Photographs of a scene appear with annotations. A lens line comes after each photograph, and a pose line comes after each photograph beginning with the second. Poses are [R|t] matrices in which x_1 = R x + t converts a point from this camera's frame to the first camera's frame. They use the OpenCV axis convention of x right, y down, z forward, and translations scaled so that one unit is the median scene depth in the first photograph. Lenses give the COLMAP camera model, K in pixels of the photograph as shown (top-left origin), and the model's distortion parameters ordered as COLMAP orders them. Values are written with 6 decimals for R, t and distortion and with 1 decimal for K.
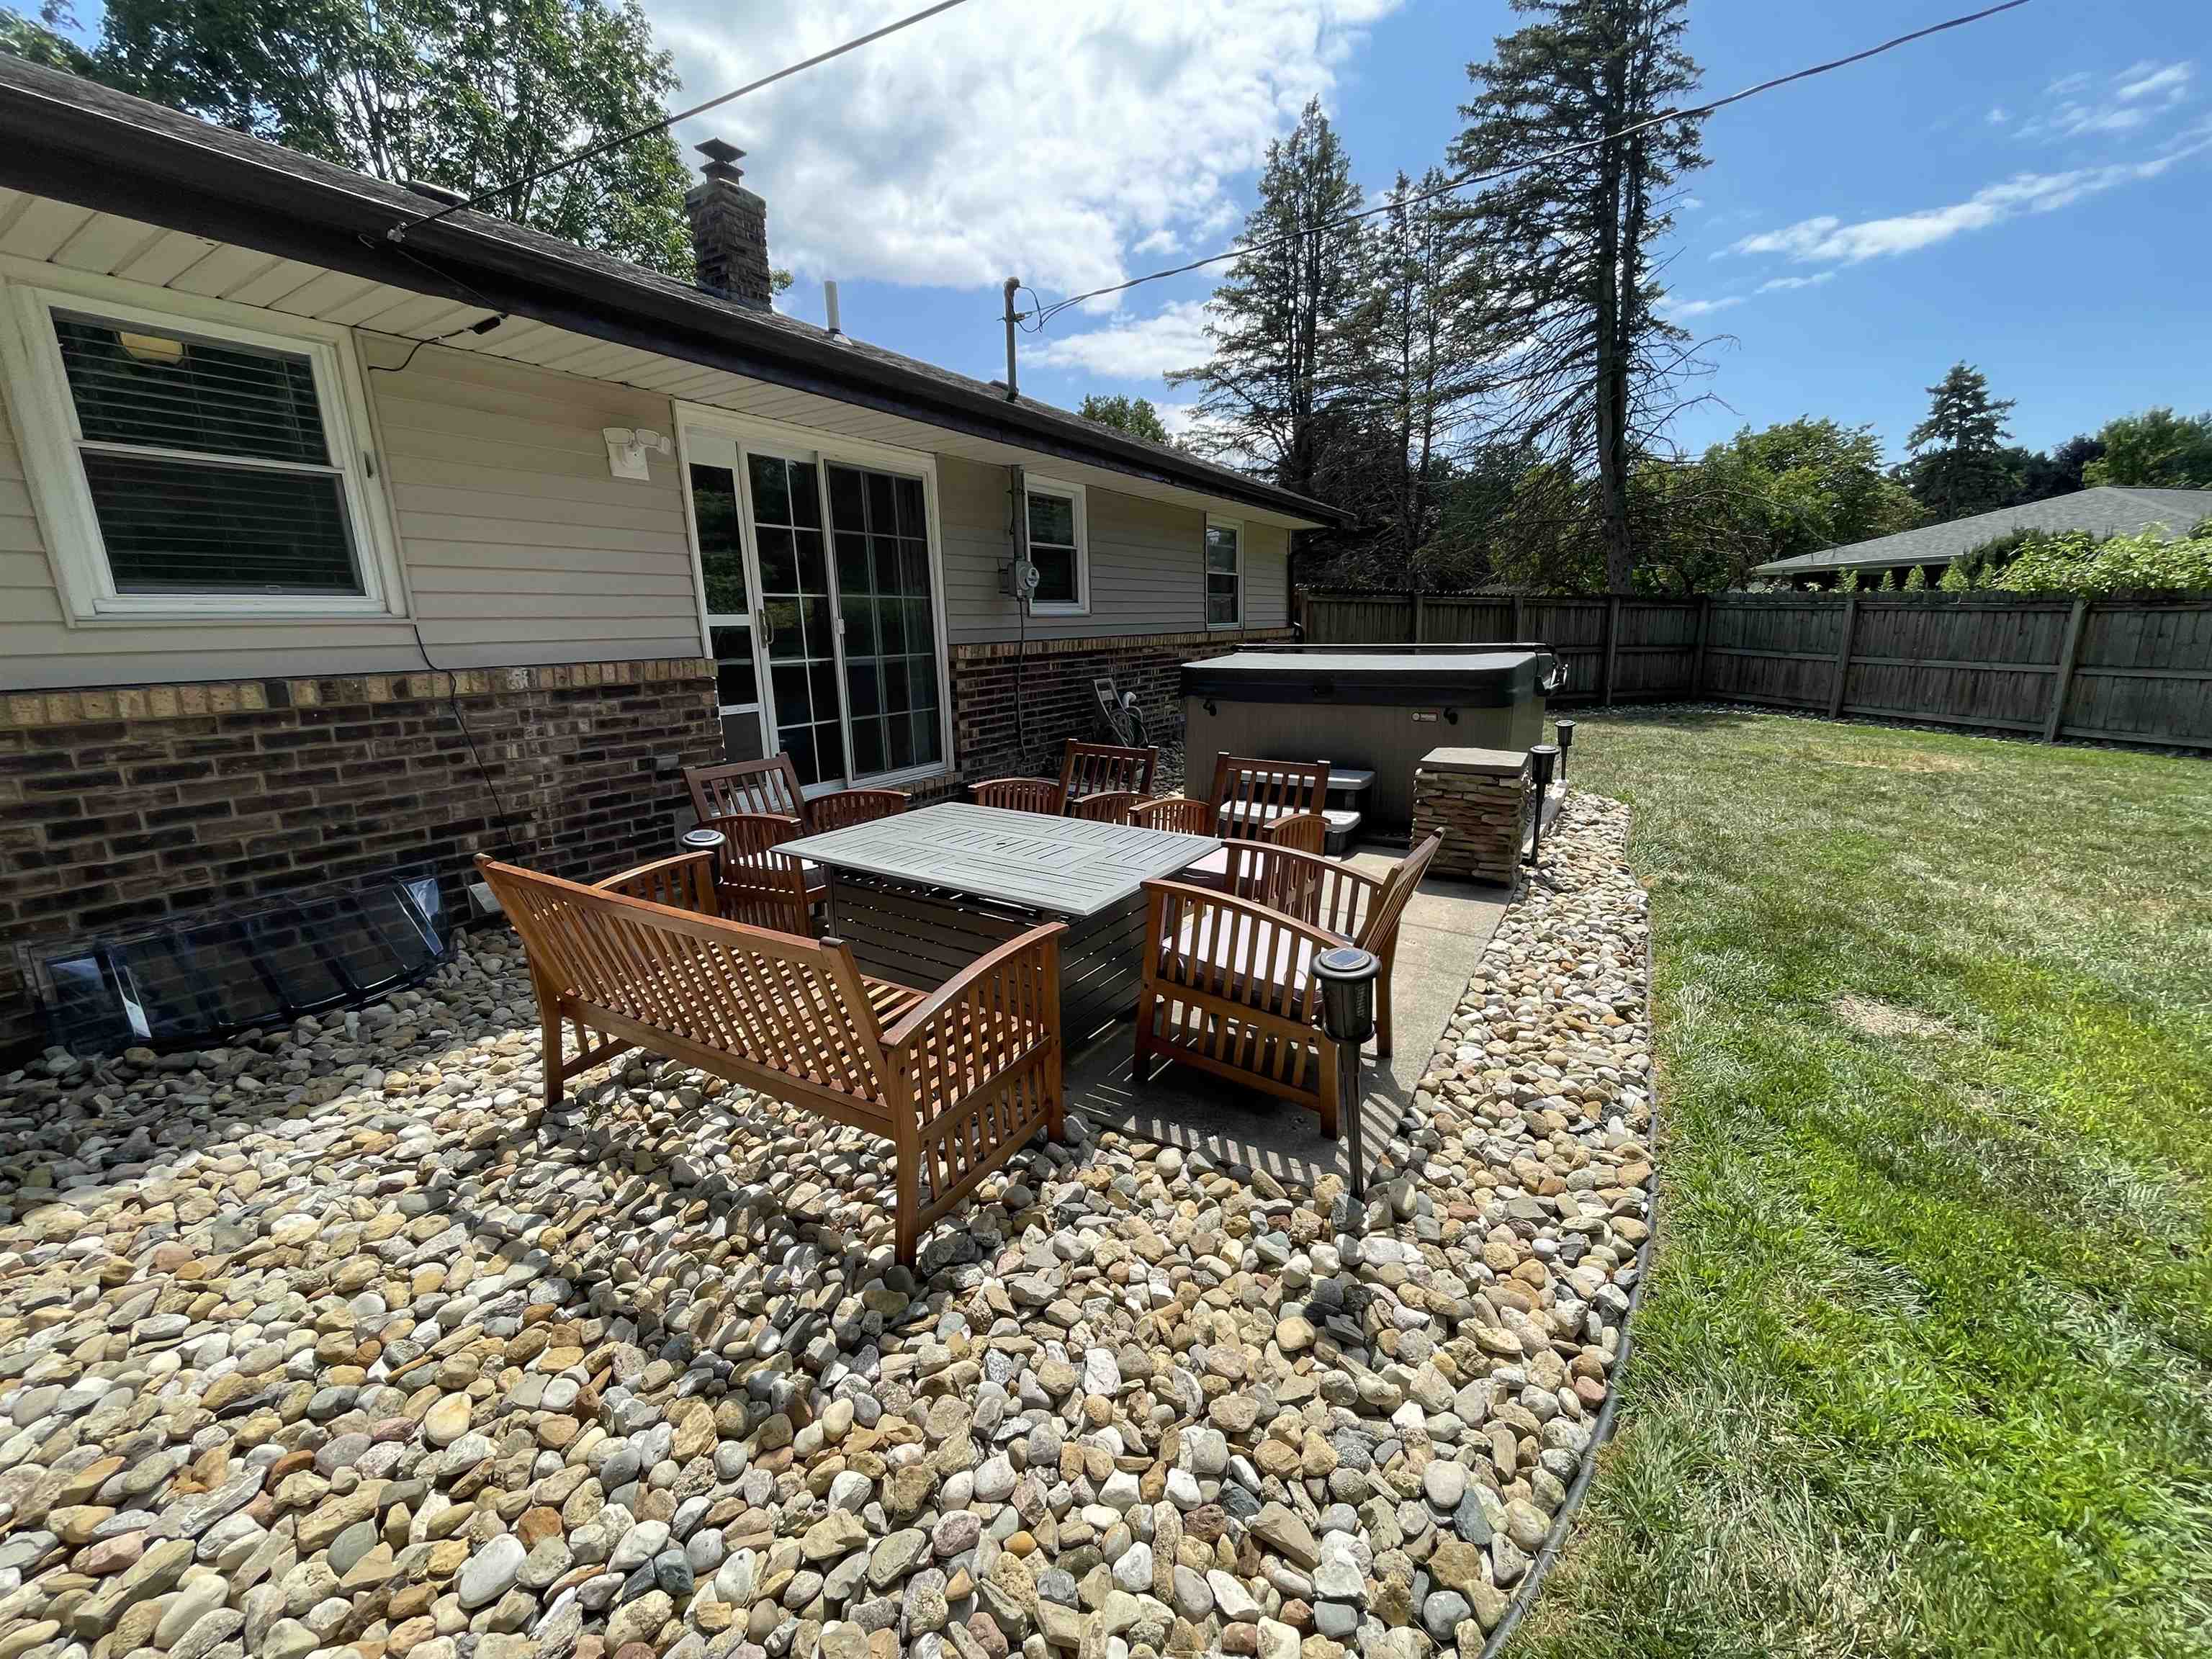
lens RADIAL K [[894.0, 0, 1106.0], [0, 894.0, 829.5], [0, 0, 1]] dist [0.003642, -0.003873]
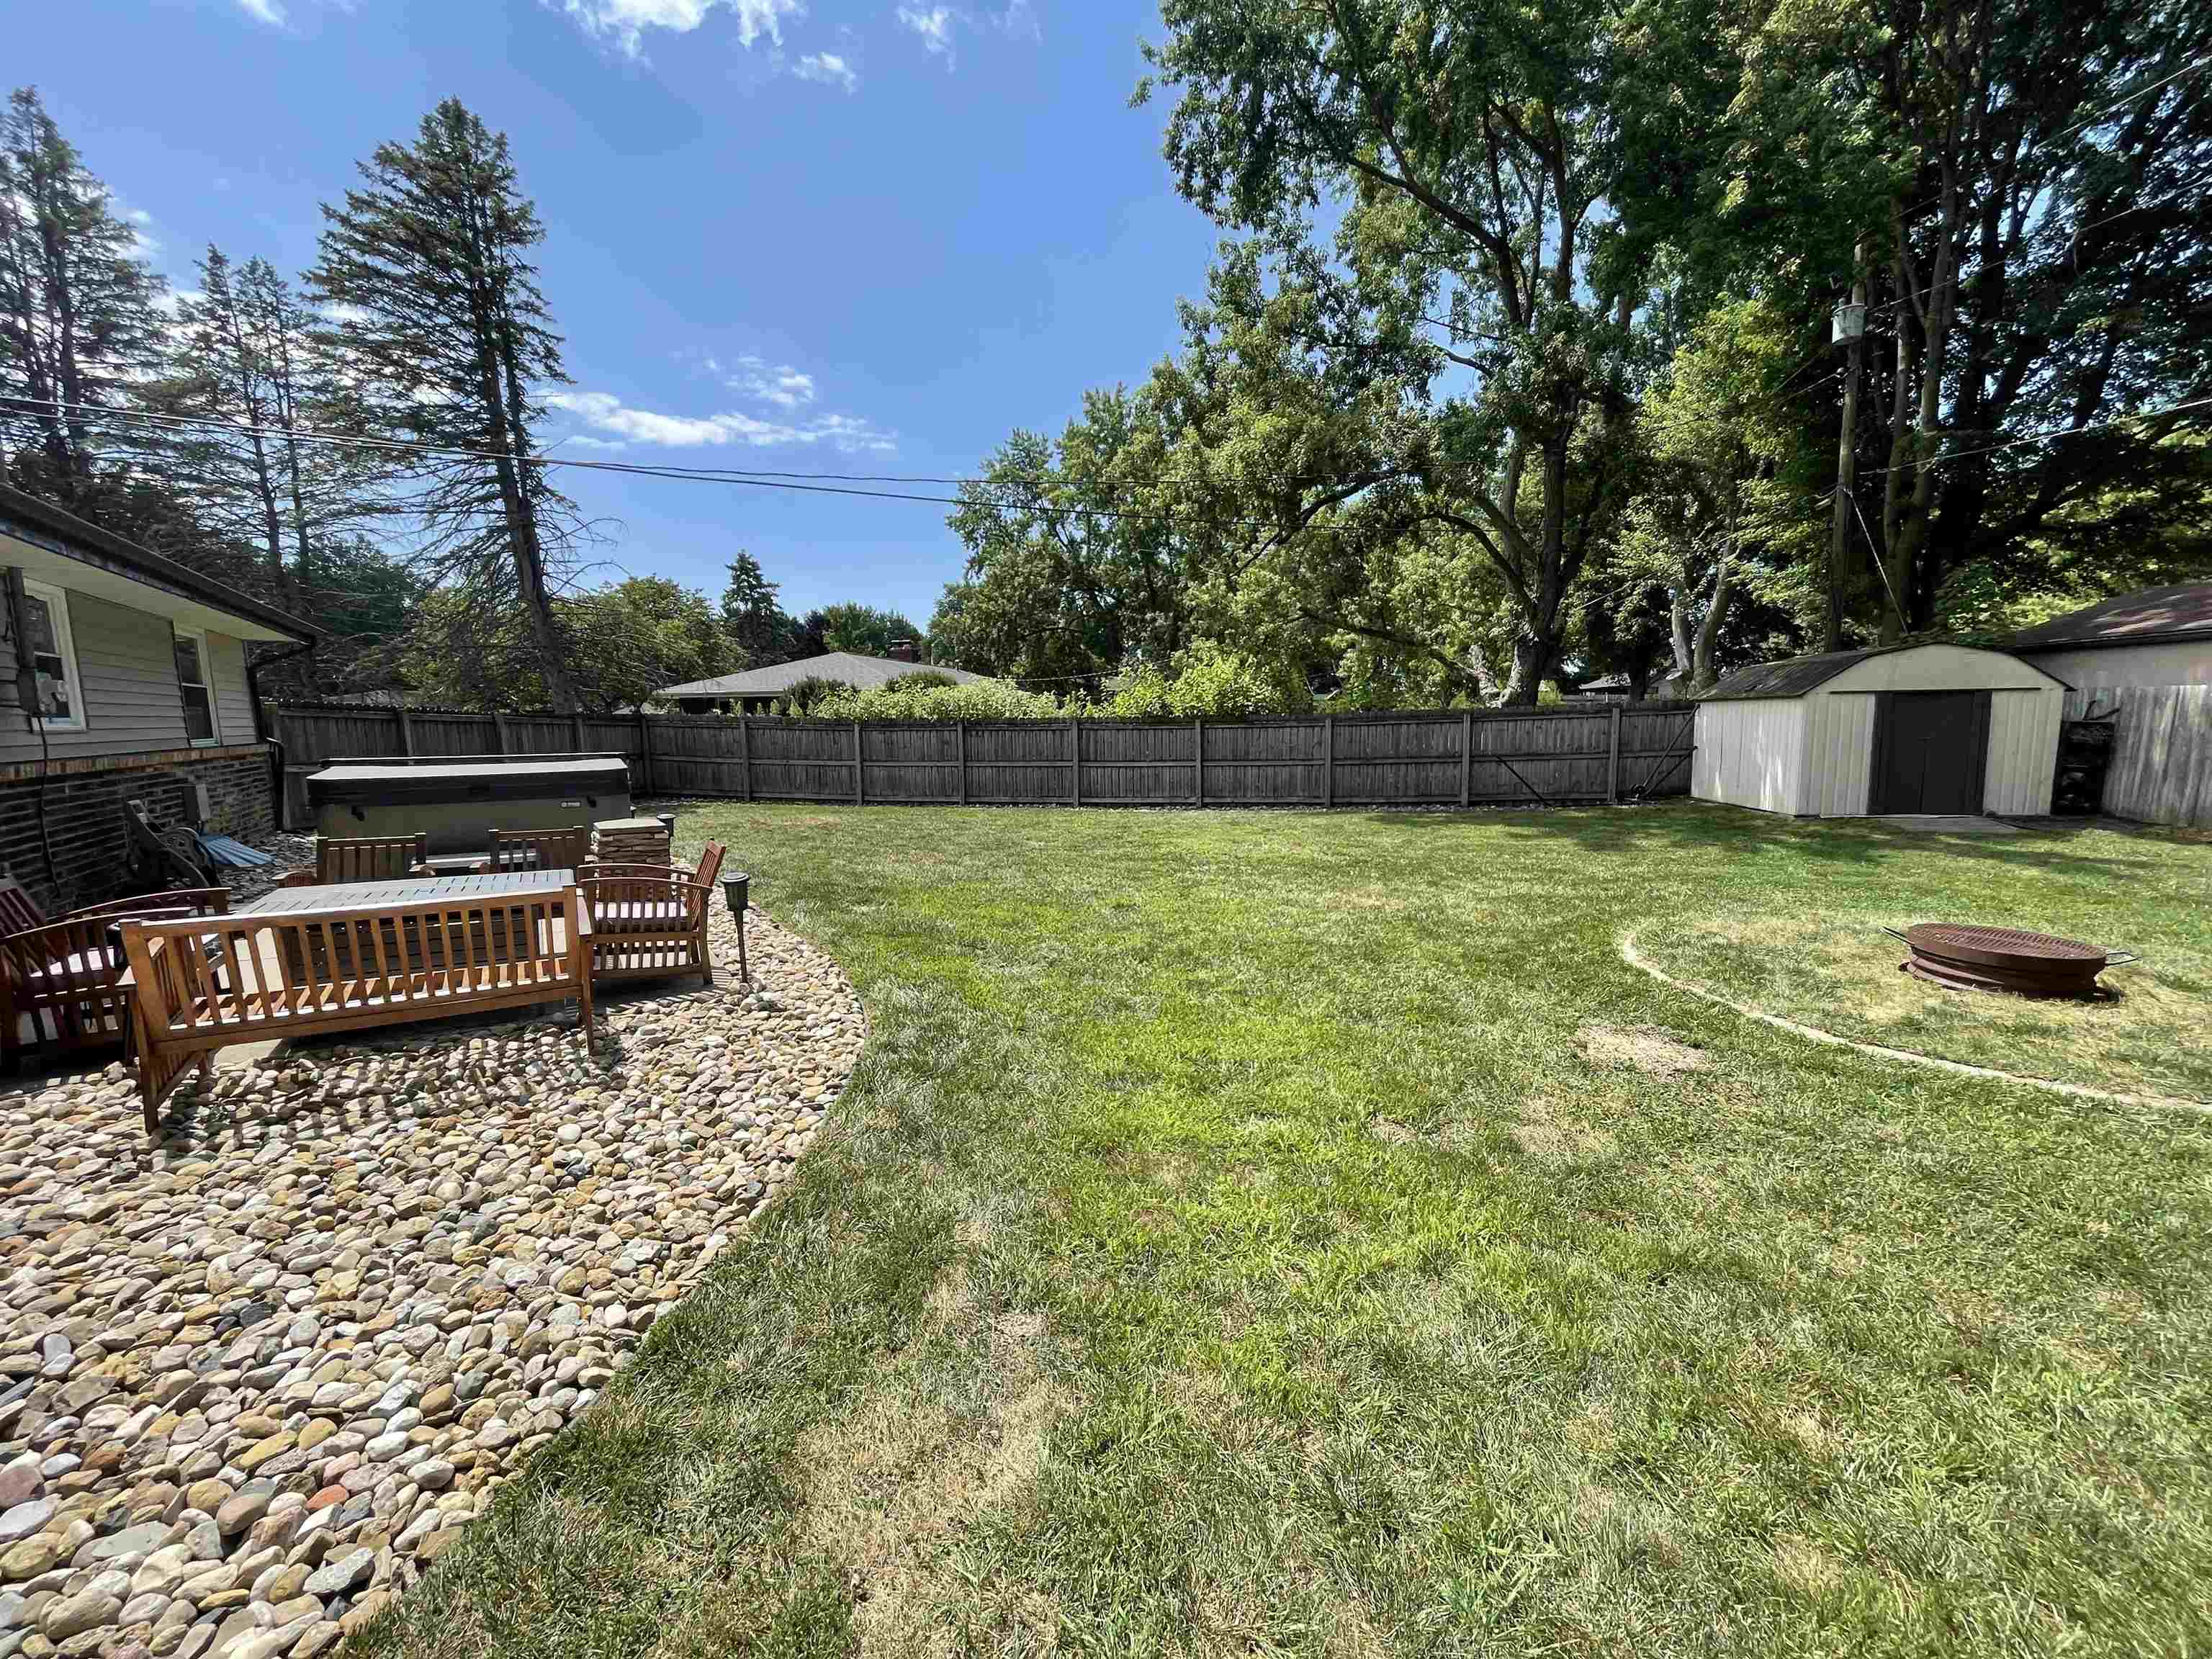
lens RADIAL K [[894.0, 0, 1106.0], [0, 894.0, 829.5], [0, 0, 1]] dist [0.003642, -0.003873]
pose [[0.447253, -0.094684, 0.889382, -0.160372], [0.202970, 0.979183, 0.002175, 0.024718], [-0.871073, 0.179545, 0.457160, -0.113414]]
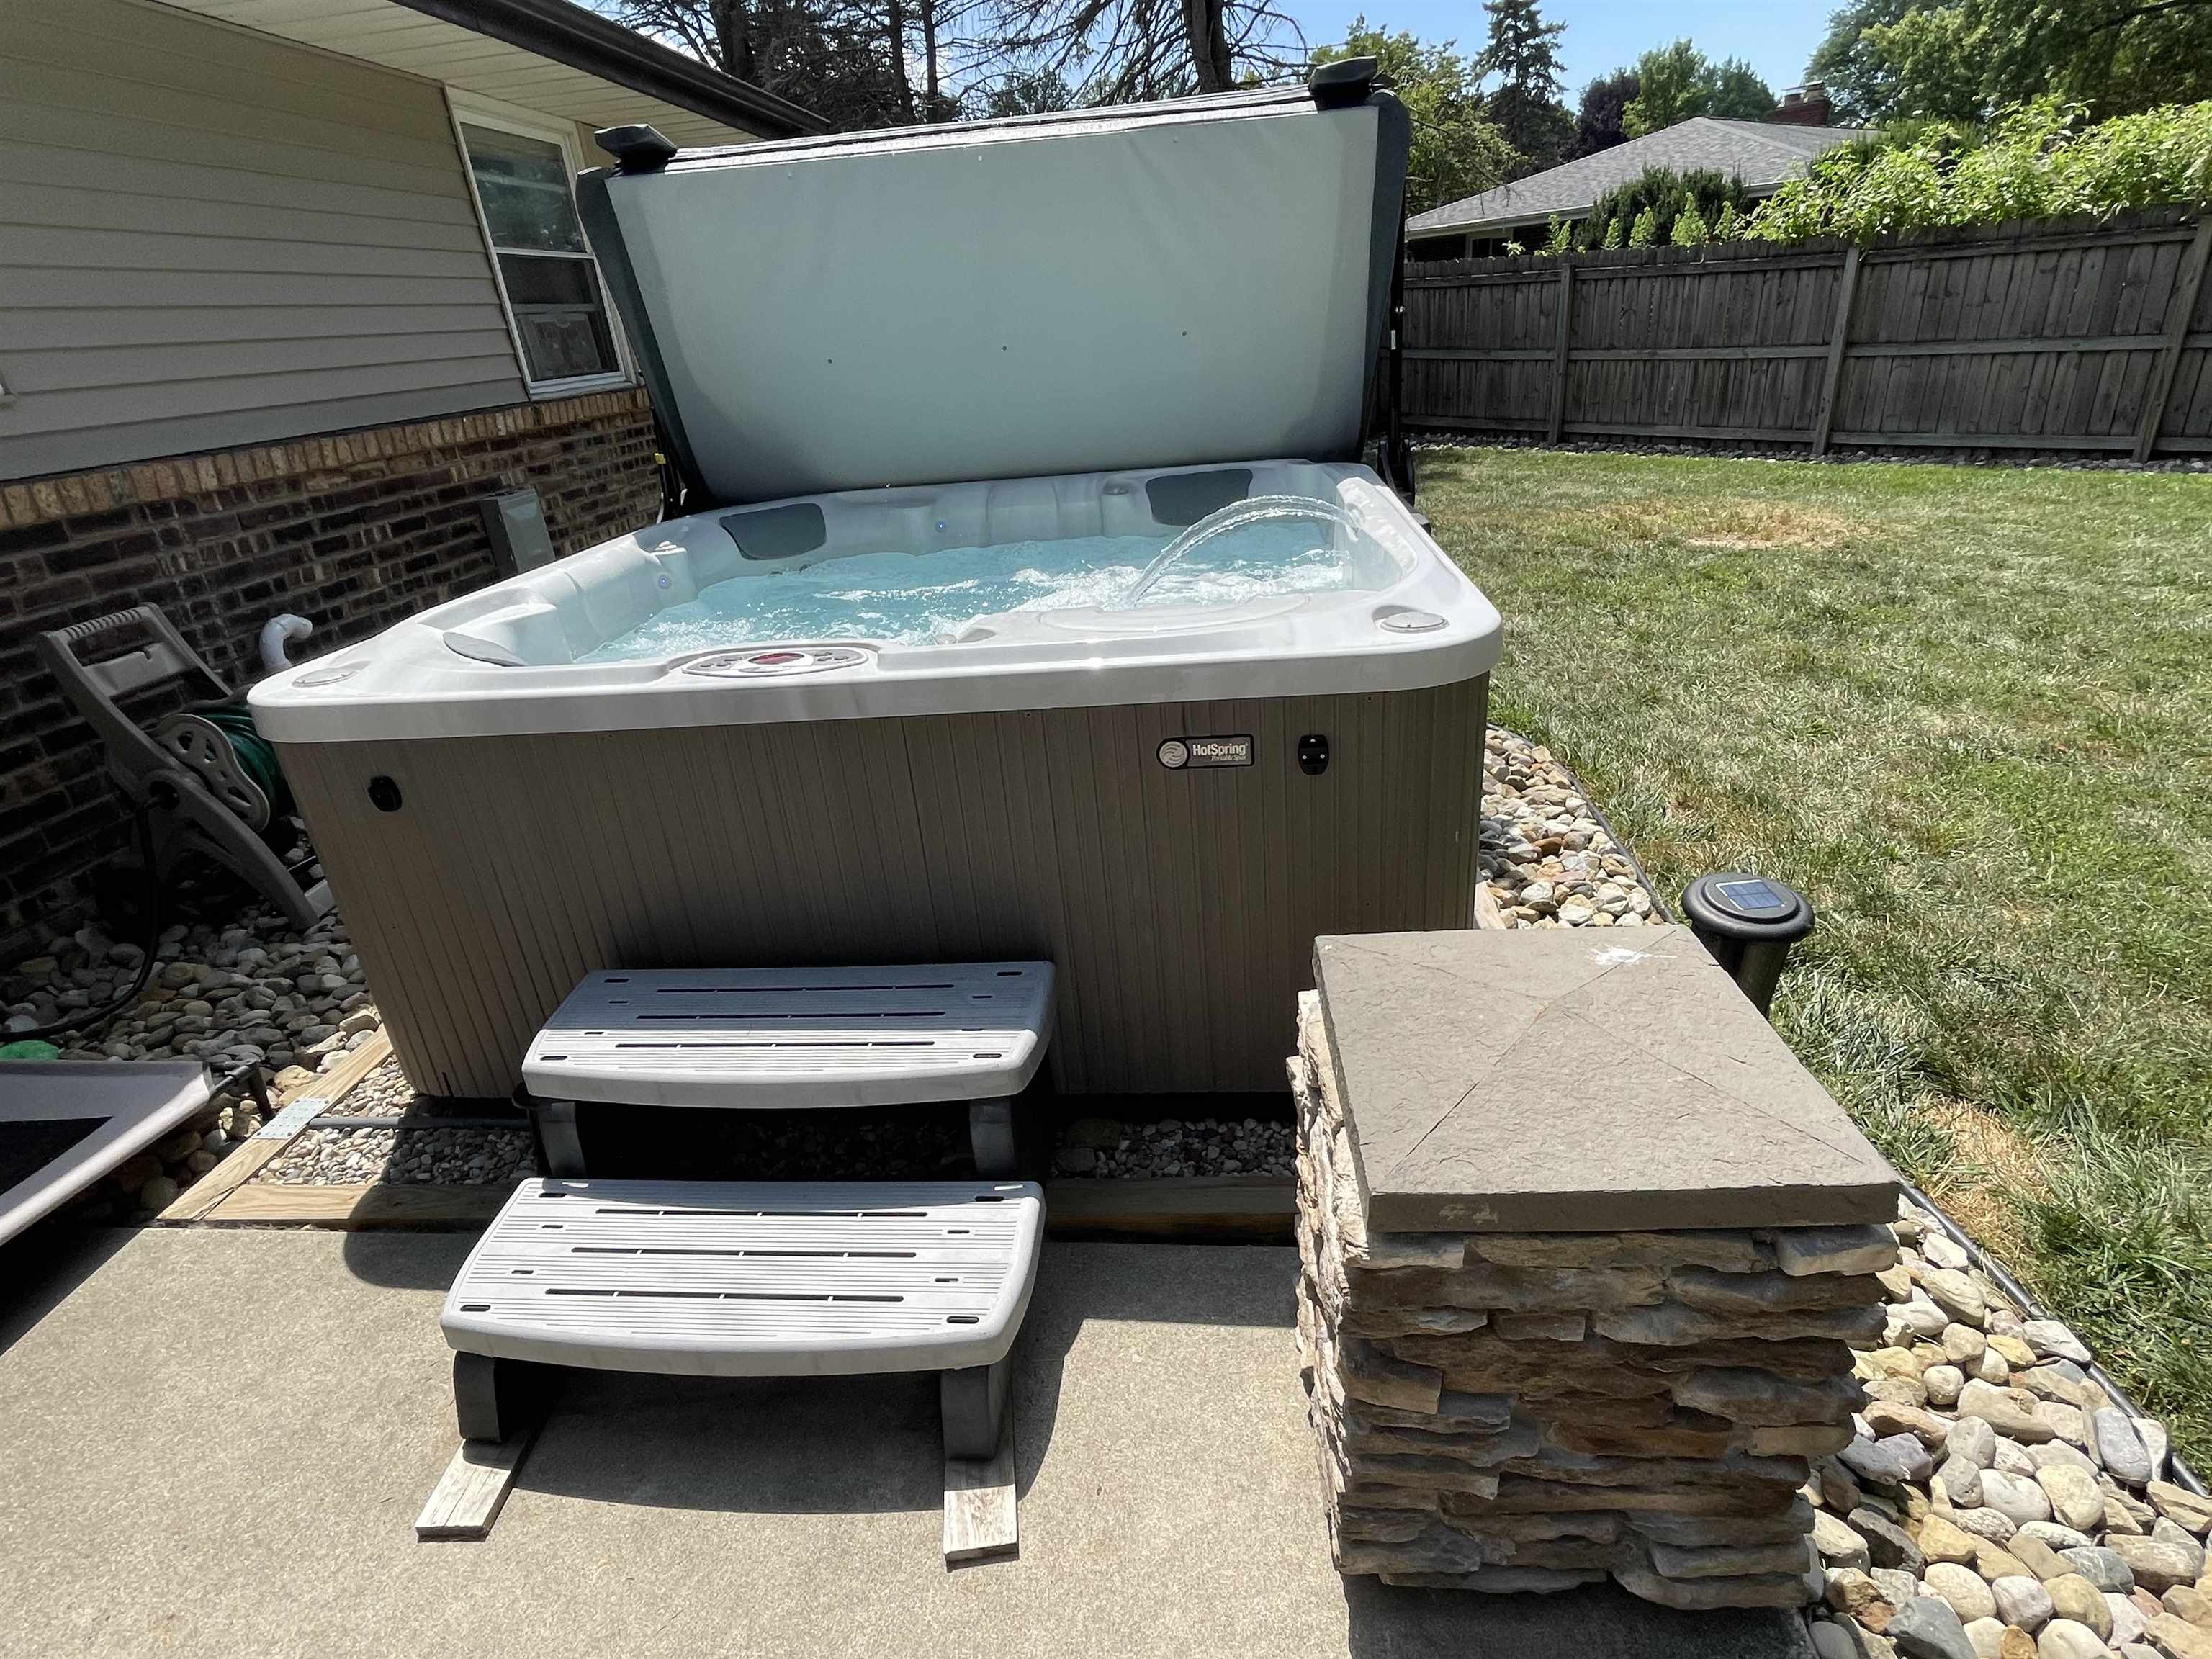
lens RADIAL K [[1138.9, 0, 1106.0], [0, 1138.9, 829.5], [0, 0, 1]] dist [-0.000907, -0.000601]
pose [[0.898866, -0.227762, 0.374386, 0.061242], [0.159510, 0.965768, 0.204568, -0.053176], [-0.408163, -0.124160, 0.904426, 0.215616]]
